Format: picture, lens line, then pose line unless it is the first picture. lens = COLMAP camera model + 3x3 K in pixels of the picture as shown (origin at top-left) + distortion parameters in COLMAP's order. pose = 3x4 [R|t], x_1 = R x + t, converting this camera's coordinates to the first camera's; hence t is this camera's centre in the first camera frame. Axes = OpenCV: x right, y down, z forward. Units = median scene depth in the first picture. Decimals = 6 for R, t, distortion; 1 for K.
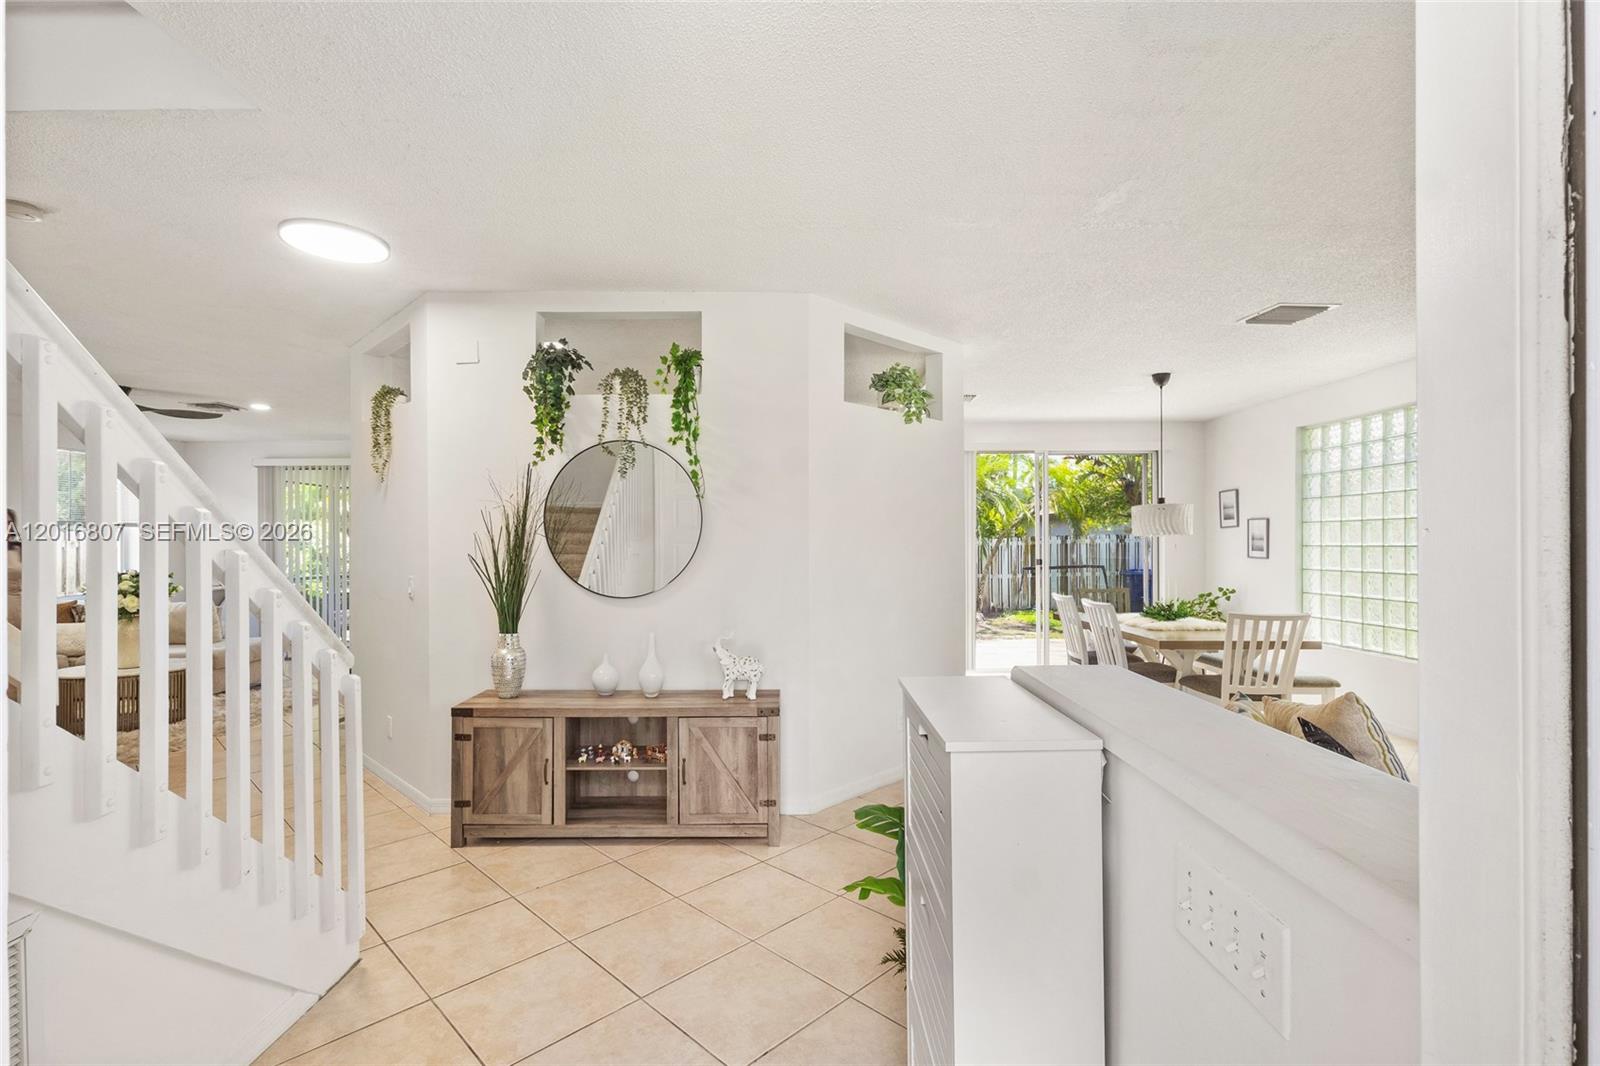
lens RADIAL K [[744.0, 0, 801.2], [0, 744.0, 538.7], [0, 0, 1]] dist [0.002107, 0.000294]
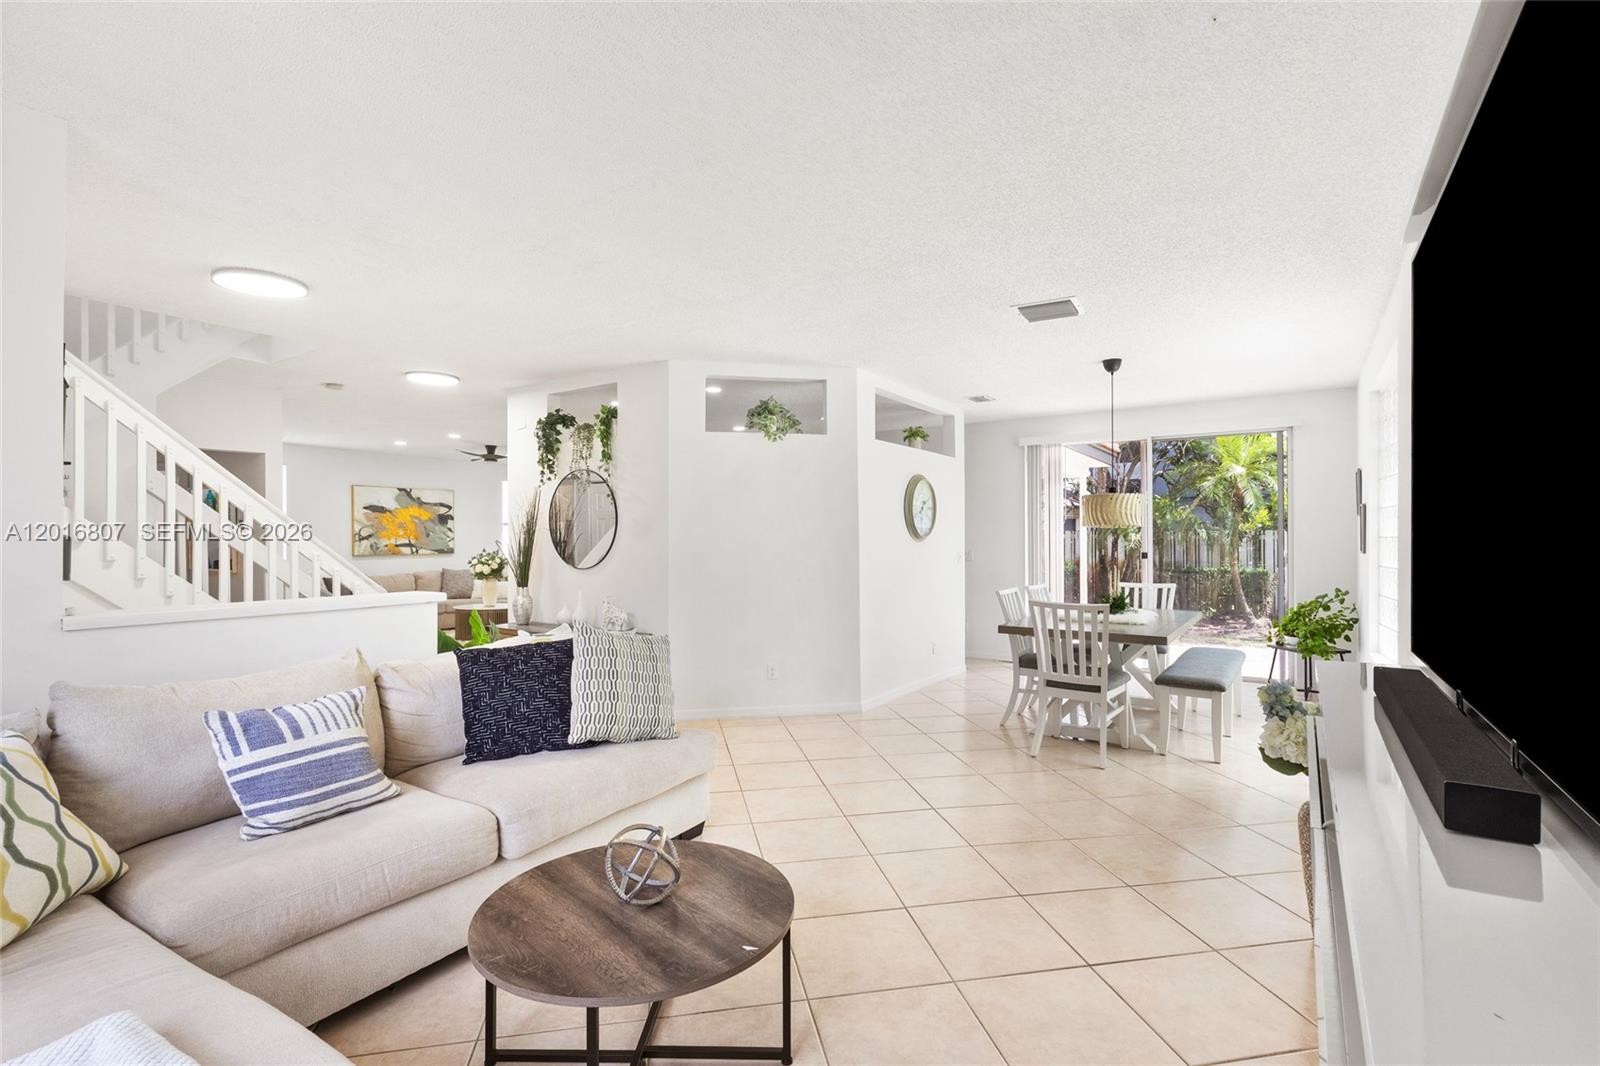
lens RADIAL K [[747.3, 0, 801.5], [0, 747.3, 561.8], [0, 0, 1]] dist [0.005823, 0.000556]
pose [[0.827297, 0.020099, -0.561405, 1.046608], [0.002839, 0.999197, 0.039957, 0.002013], [0.561757, -0.034650, 0.826576, -0.059693]]
